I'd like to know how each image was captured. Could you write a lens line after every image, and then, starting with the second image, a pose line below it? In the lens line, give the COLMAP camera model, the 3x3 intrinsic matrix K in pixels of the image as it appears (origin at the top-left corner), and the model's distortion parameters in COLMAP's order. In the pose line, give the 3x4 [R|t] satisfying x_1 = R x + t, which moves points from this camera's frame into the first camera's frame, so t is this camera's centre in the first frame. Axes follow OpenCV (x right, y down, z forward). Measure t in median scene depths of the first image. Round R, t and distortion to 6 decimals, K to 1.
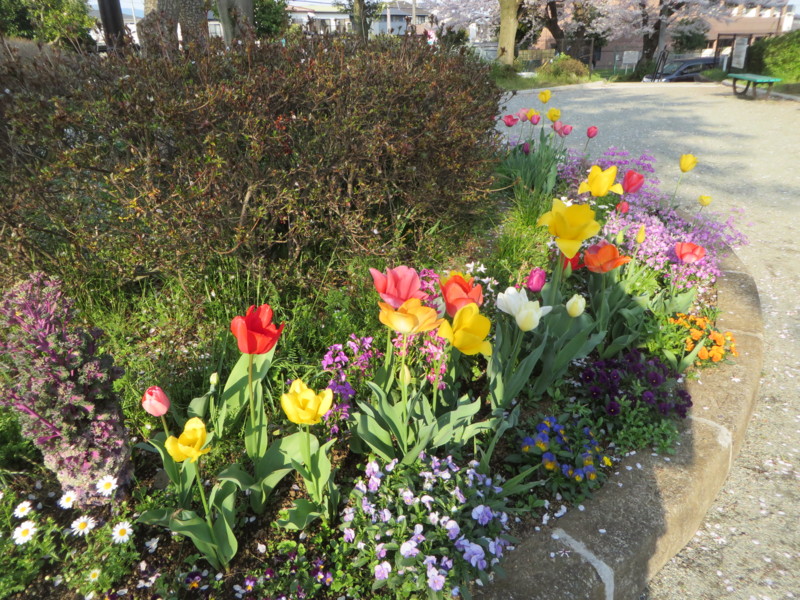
lens RADIAL K [[594.6, 0, 400.6], [0, 594.6, 299.6], [0, 0, 1]] dist [-0.005304, -0.001978]
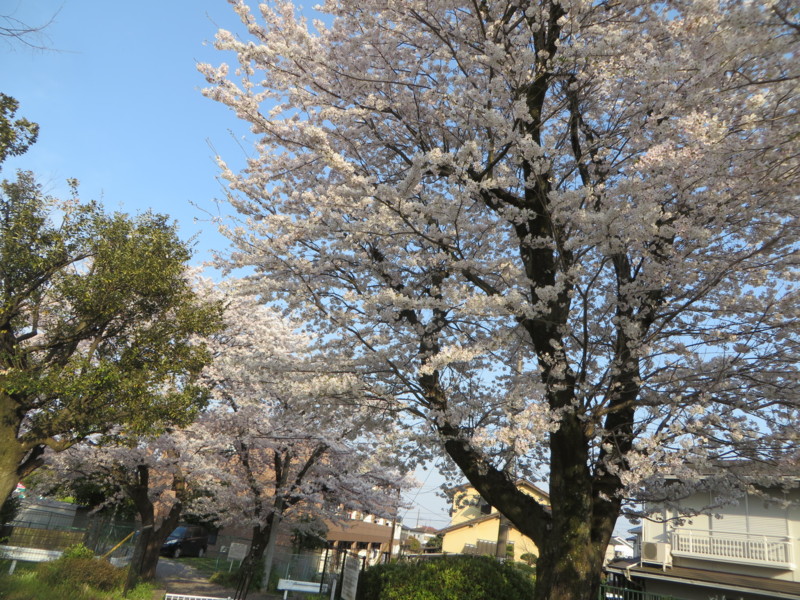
lens RADIAL K [[594.6, 0, 400.5], [0, 594.6, 300.2], [0, 0, 1]] dist [-0.005304, -0.001978]
pose [[0.843448, 0.325418, 0.427433, 0.122451], [0.055915, 0.738151, -0.672314, -0.107939], [-0.534293, 0.590962, 0.604396, 0.197737]]
